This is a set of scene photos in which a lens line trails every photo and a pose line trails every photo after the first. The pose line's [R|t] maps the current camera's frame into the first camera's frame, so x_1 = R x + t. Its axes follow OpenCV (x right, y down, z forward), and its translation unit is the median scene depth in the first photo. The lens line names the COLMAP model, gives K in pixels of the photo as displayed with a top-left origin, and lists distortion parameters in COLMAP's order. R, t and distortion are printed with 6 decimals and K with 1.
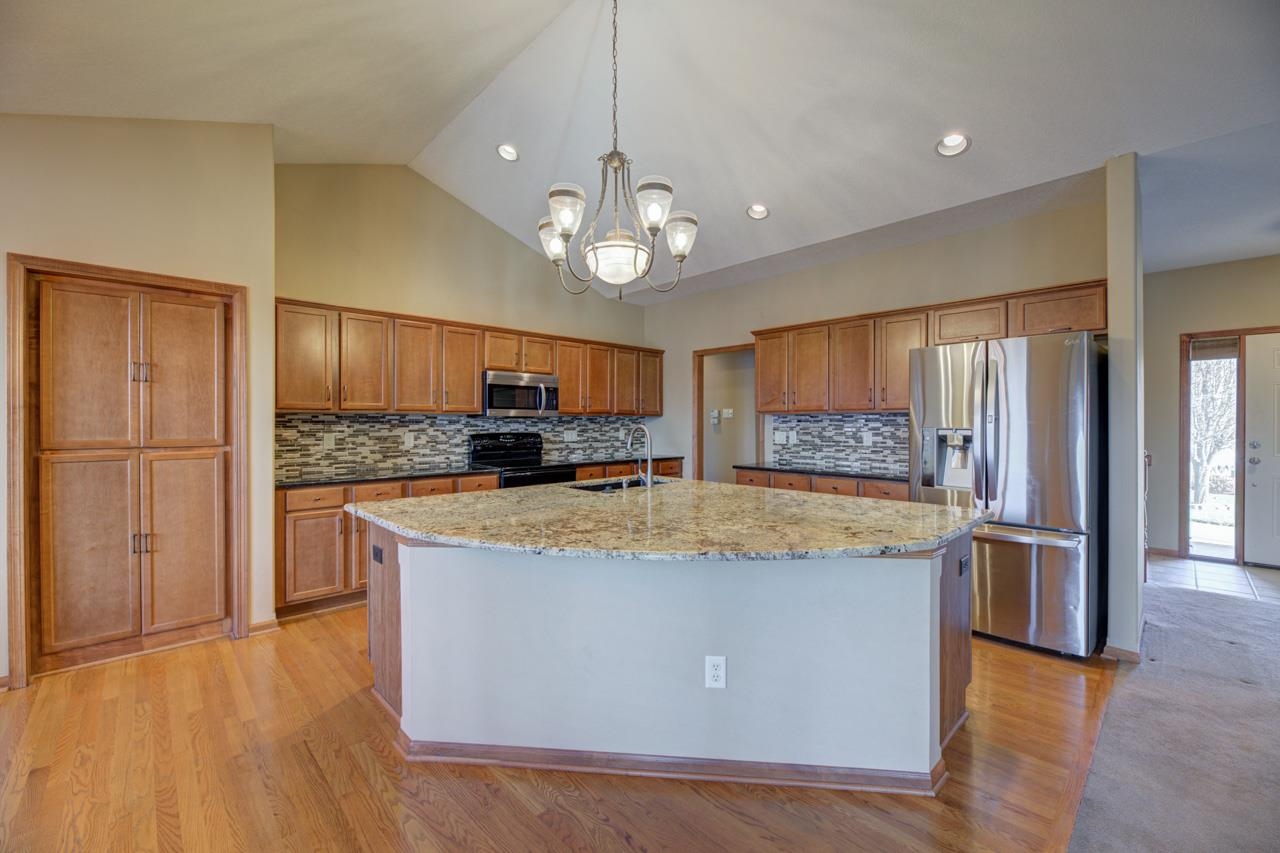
lens RADIAL K [[519.1, 0, 638.0], [0, 519.1, 423.2], [0, 0, 1]] dist [-0.000618, -0.001044]
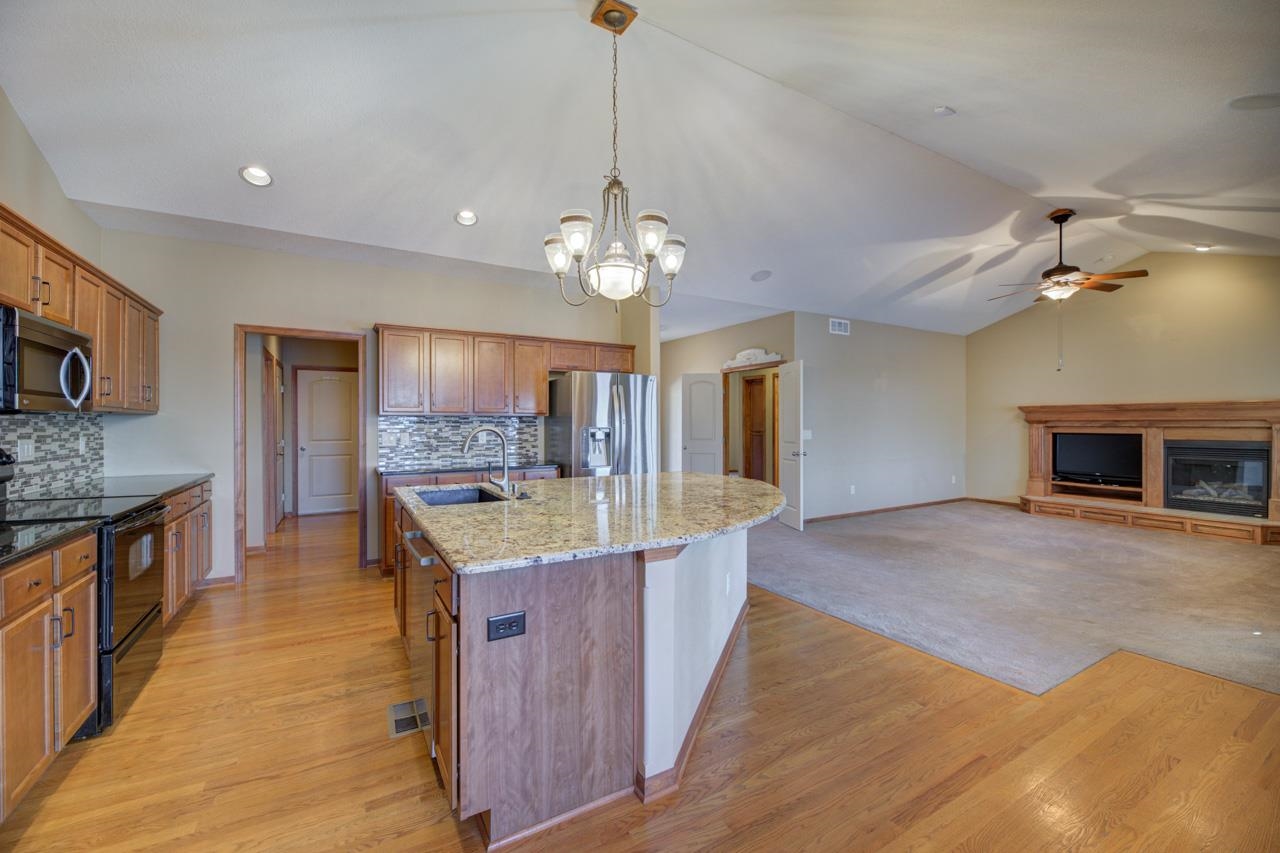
lens RADIAL K [[519.1, 0, 641.2], [0, 519.1, 424.6], [0, 0, 1]] dist [-0.000618, -0.001044]
pose [[0.226131, -0.002285, 0.974094, -0.680952], [-0.000376, 0.999997, 0.002433, -0.002973], [-0.974097, -0.000917, 0.226130, 0.426296]]
